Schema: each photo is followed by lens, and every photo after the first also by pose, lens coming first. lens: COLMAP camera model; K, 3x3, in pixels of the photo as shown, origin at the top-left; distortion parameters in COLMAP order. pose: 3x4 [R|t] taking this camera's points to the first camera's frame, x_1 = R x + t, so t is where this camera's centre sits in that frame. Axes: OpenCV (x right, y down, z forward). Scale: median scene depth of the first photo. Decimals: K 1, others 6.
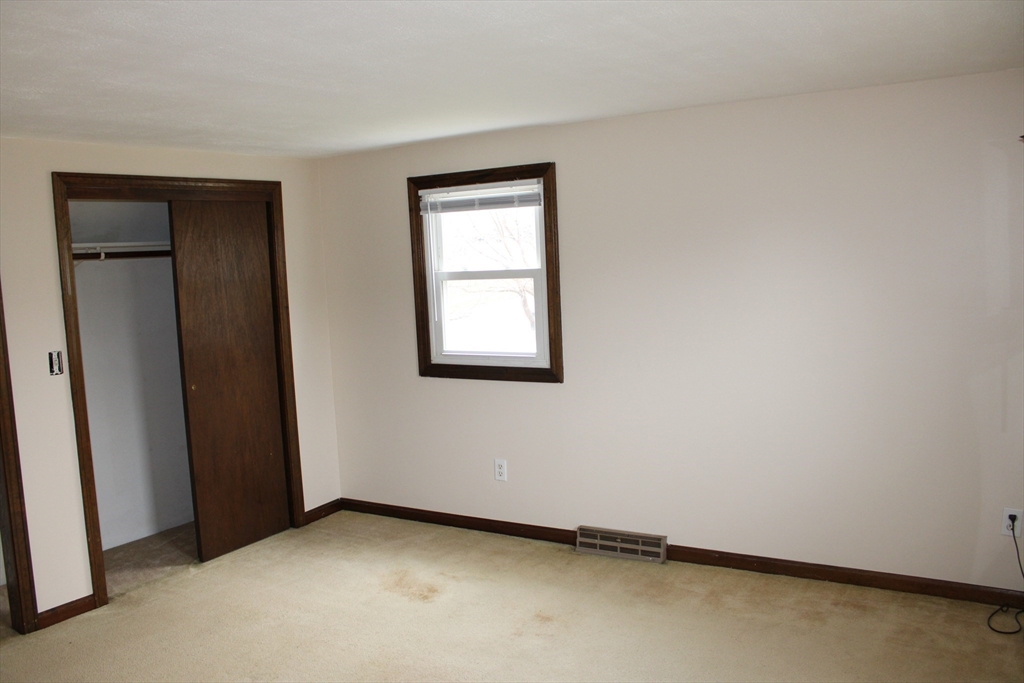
lens RADIAL K [[864.6, 0, 512.0], [0, 864.6, 341.5], [0, 0, 1]] dist [-0.175595, 0.167831]
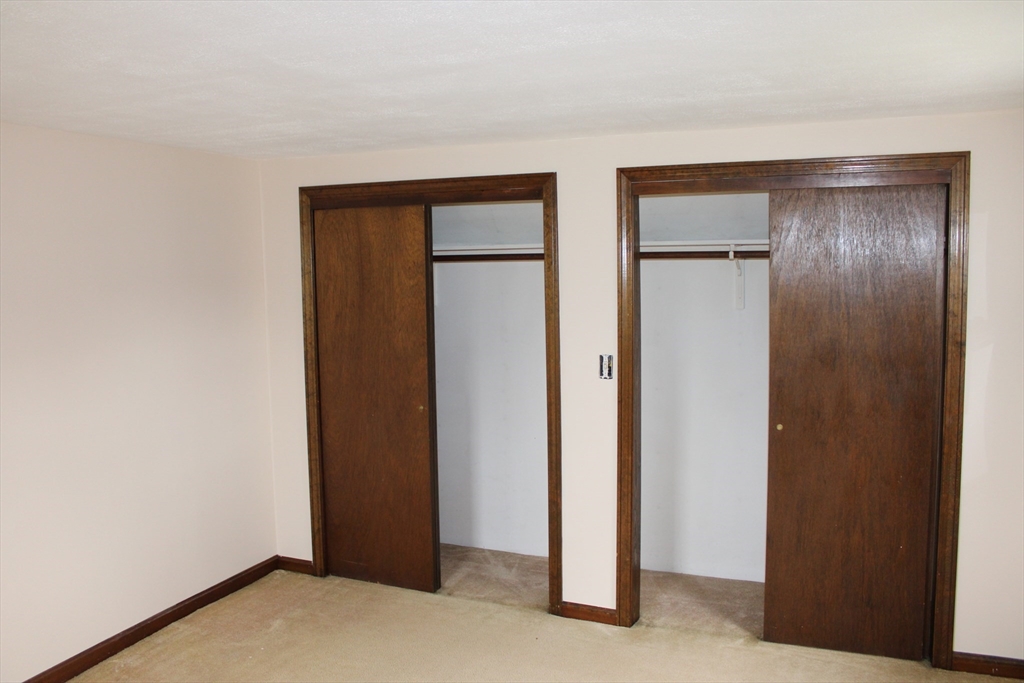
lens RADIAL K [[864.6, 0, 512.0], [0, 864.6, 341.5], [0, 0, 1]] dist [-0.175595, 0.167831]
pose [[0.145043, 0.134148, -0.980289, 0.362561], [-0.093165, 0.988216, 0.121448, -0.100159], [0.985029, 0.073714, 0.155832, 0.641970]]
